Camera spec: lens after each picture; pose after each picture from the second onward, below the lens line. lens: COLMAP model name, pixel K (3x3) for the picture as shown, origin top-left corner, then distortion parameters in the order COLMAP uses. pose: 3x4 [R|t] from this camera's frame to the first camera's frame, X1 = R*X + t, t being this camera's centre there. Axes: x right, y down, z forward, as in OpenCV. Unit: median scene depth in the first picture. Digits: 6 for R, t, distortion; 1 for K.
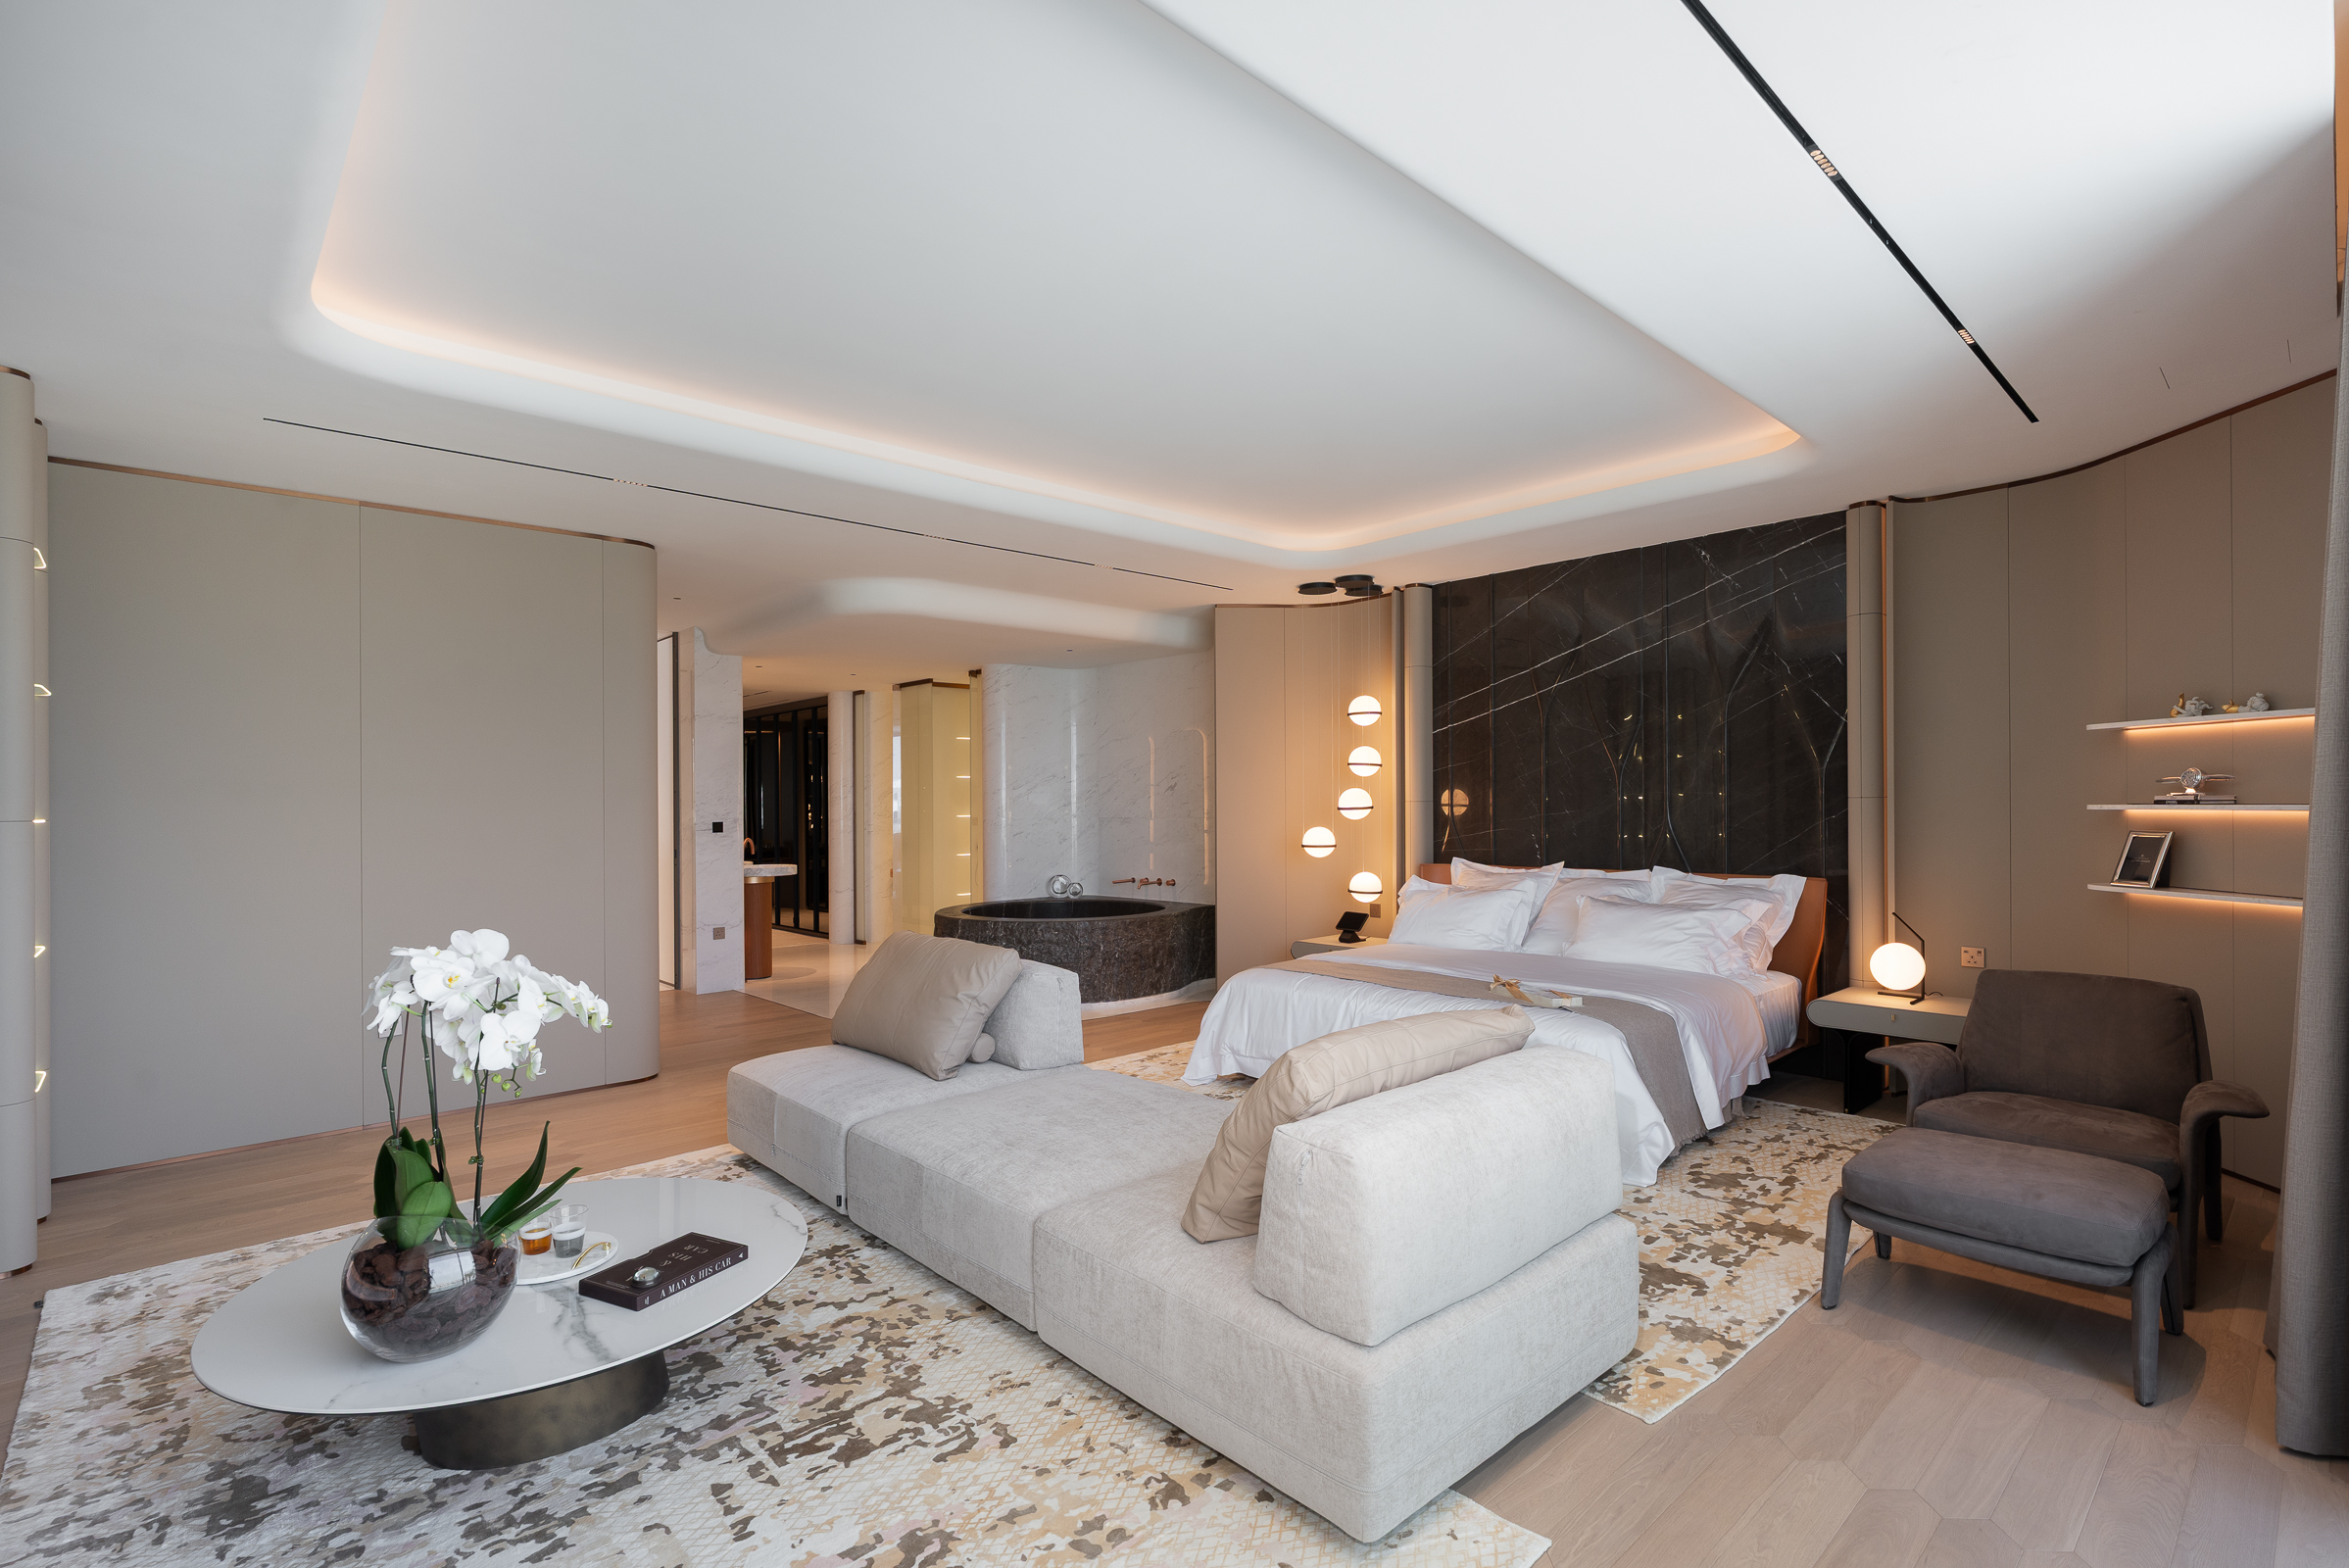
lens RADIAL K [[1074.2, 0, 1108.1], [0, 1074.2, 786.1], [0, 0, 1]] dist [0.000346, 0.000462]
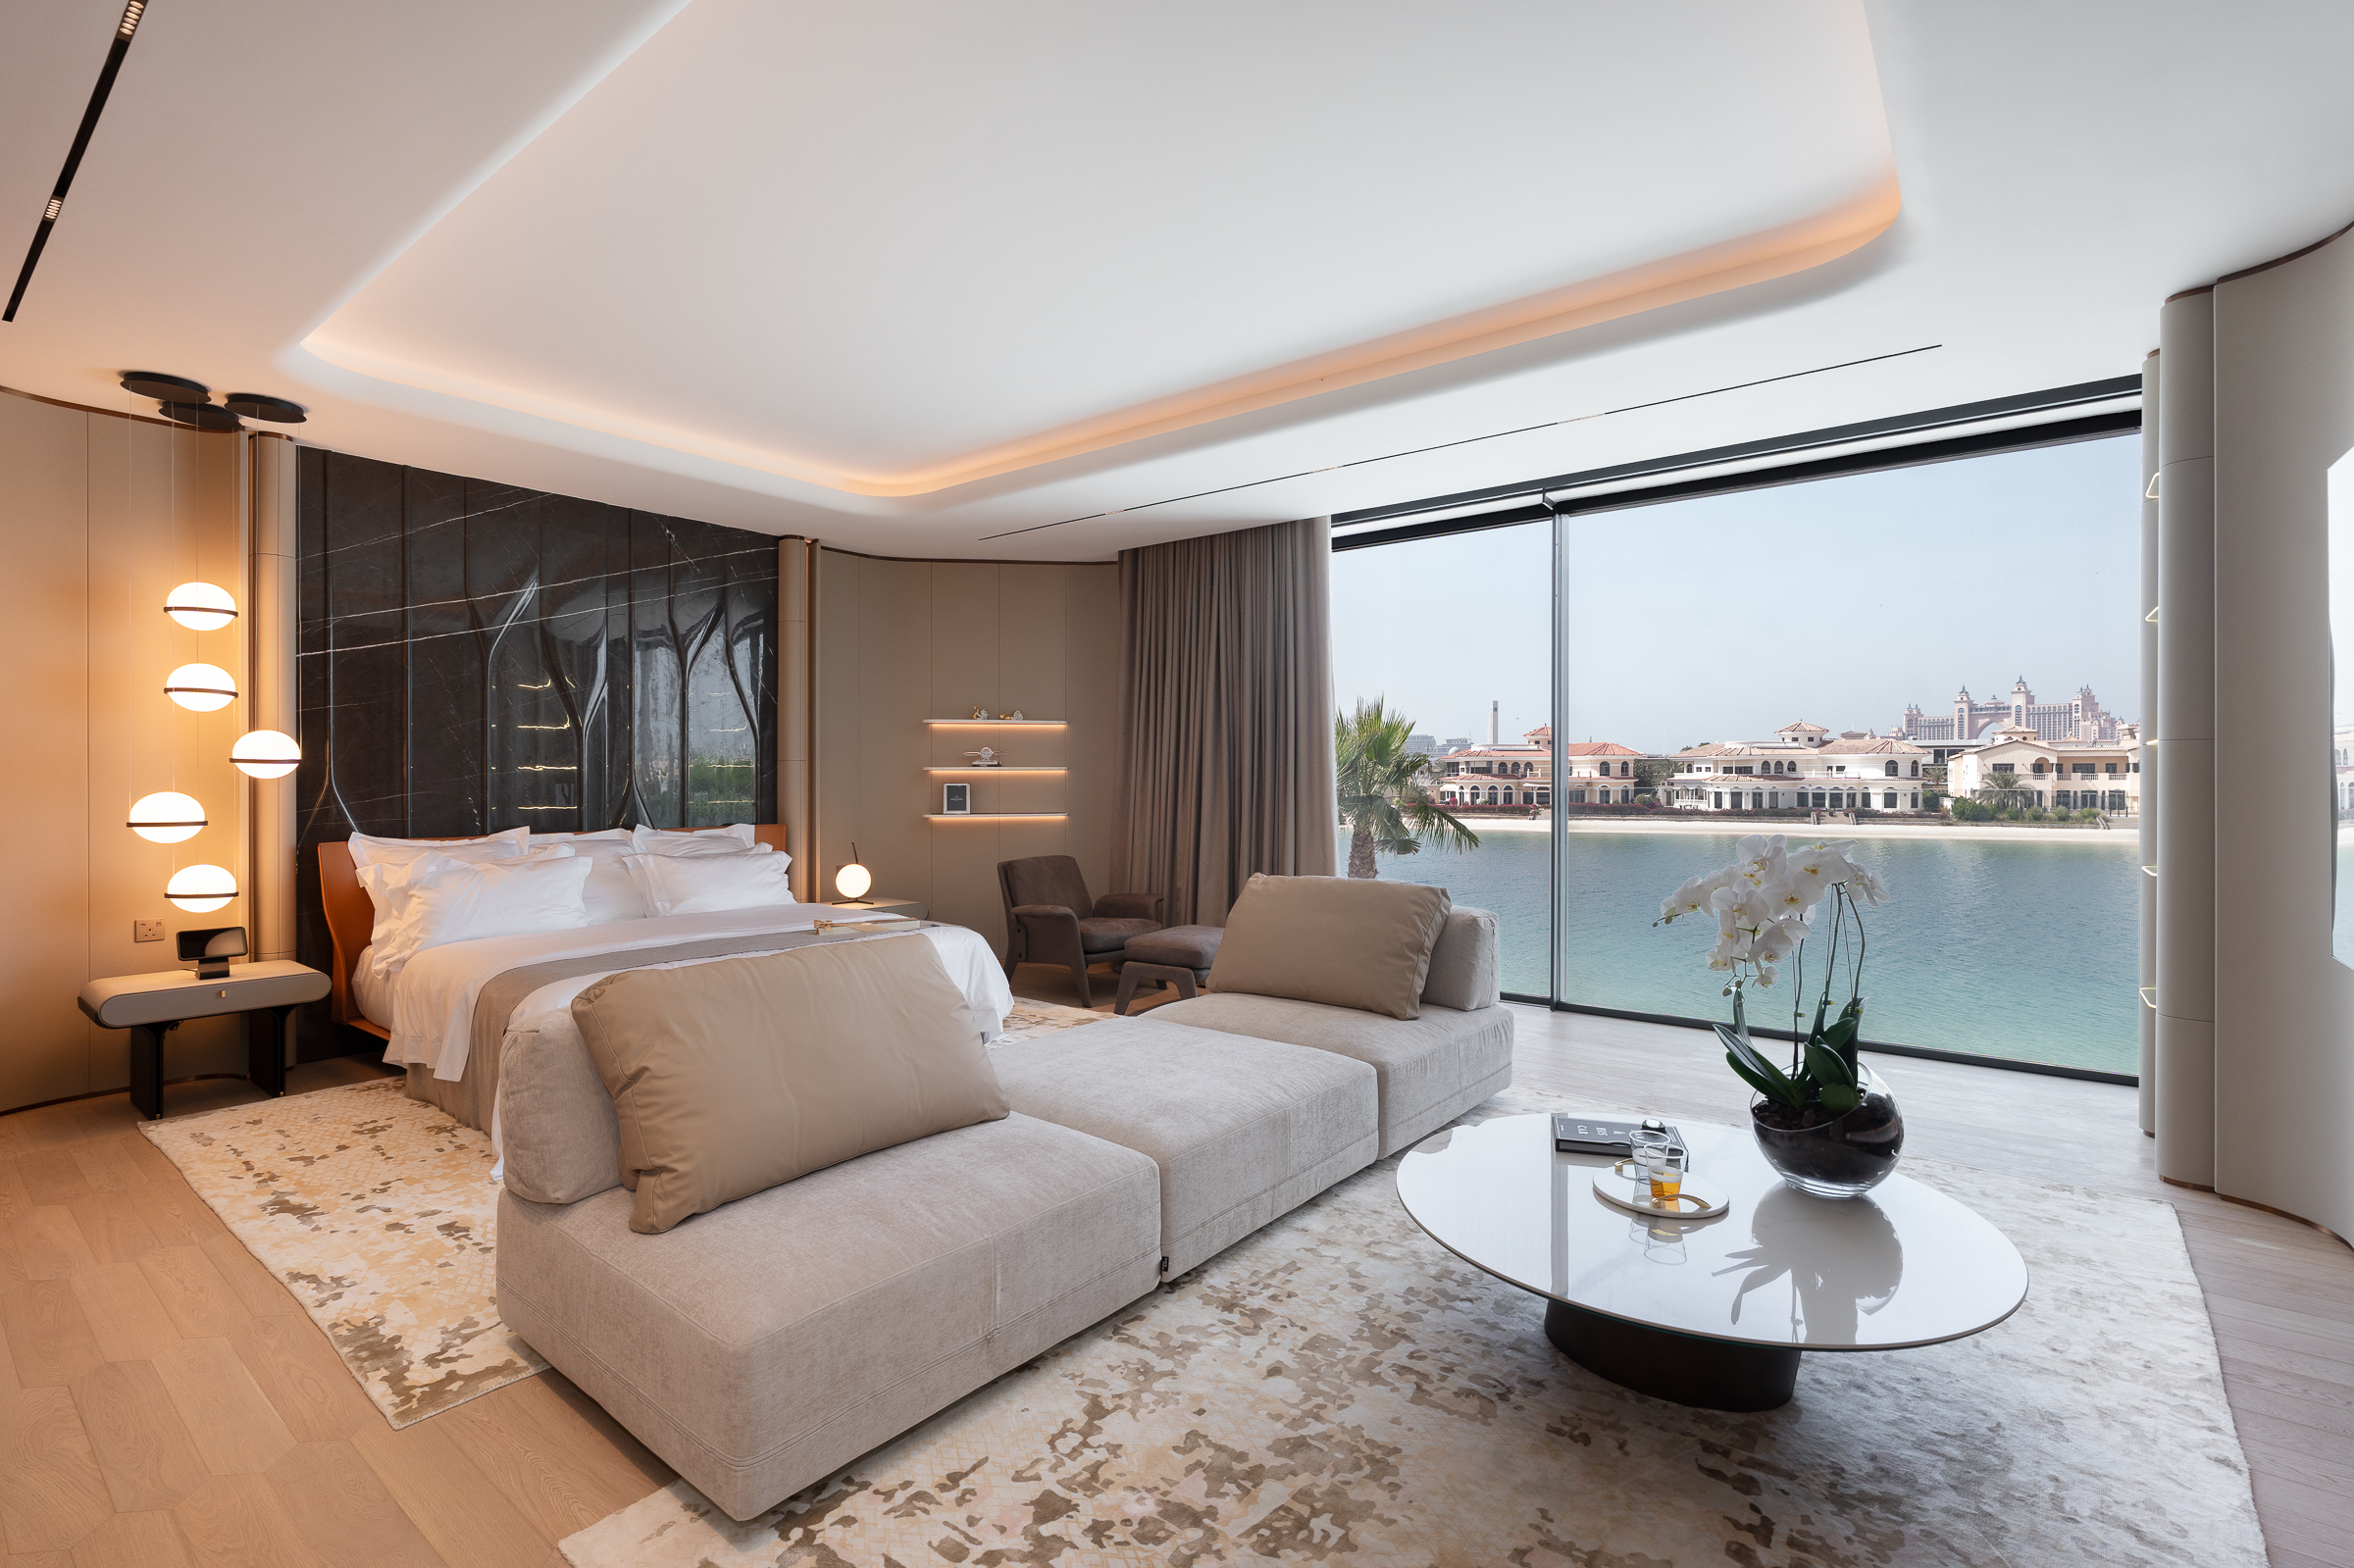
lens RADIAL K [[1076.4, 0, 1180.3], [0, 1076.4, 770.3], [0, 0, 1]] dist [0.000346, 0.000462]
pose [[-0.188845, 0.018869, 0.981826, -0.840466], [-0.011256, 0.999708, -0.021378, 0.056561], [-0.981942, -0.015088, -0.188577, 0.976016]]
